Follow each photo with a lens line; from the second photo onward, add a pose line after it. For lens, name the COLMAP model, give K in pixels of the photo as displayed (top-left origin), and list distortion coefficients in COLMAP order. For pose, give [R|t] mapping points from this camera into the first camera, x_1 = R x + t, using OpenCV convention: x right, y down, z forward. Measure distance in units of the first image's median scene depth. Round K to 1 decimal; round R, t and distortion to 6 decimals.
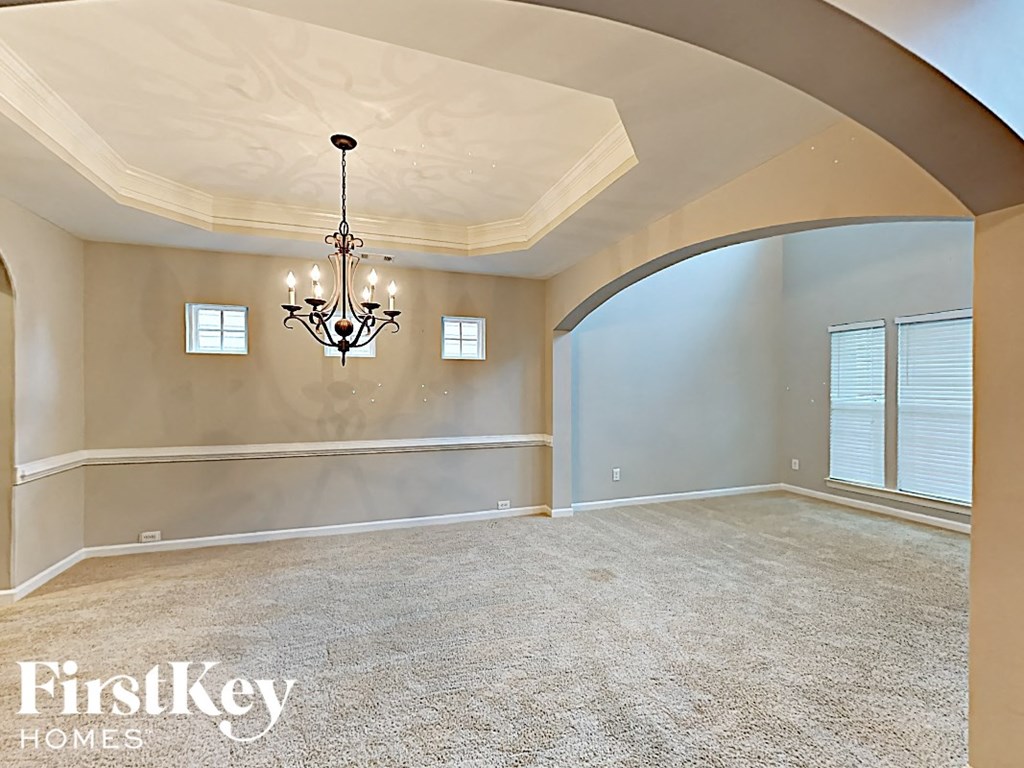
lens RADIAL K [[454.6, 0, 512.1], [0, 454.6, 391.6], [0, 0, 1]] dist [-0.001054, -0.000130]
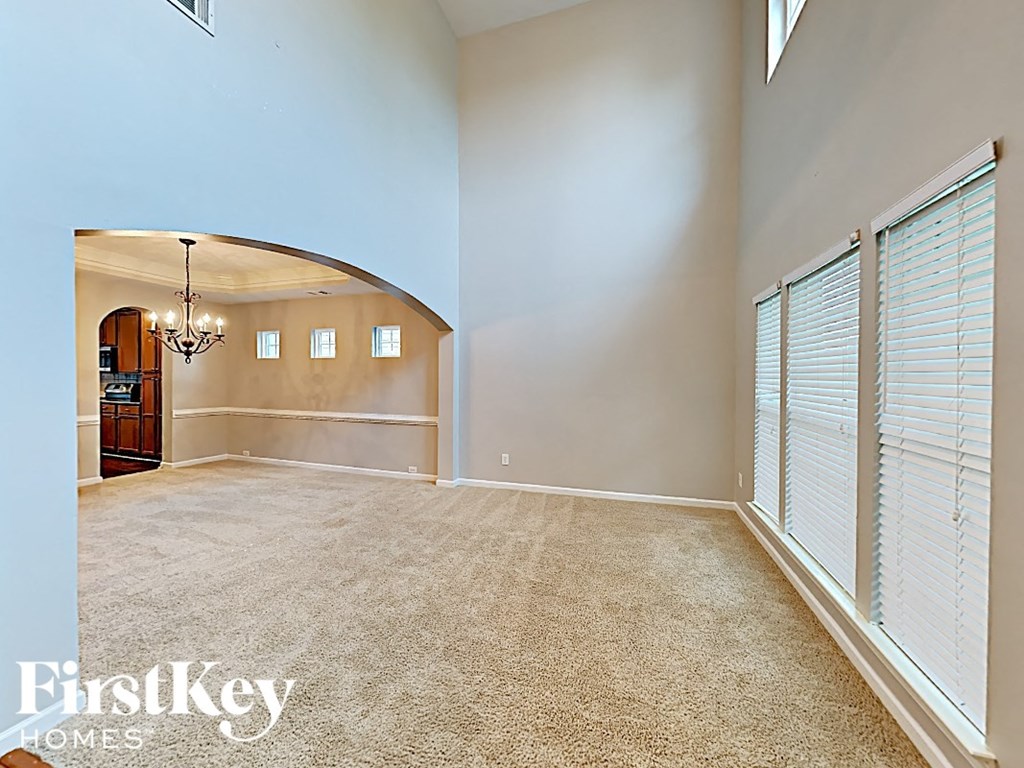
lens RADIAL K [[385.1, 0, 512.0], [0, 385.1, 384.0], [0, 0, 1]] dist [-0.001137, -0.000028]
pose [[0.794820, 0.012583, -0.606715, 0.913259], [-0.012615, 0.999912, 0.004213, -0.000139], [0.606714, 0.004305, 0.794908, 0.323529]]
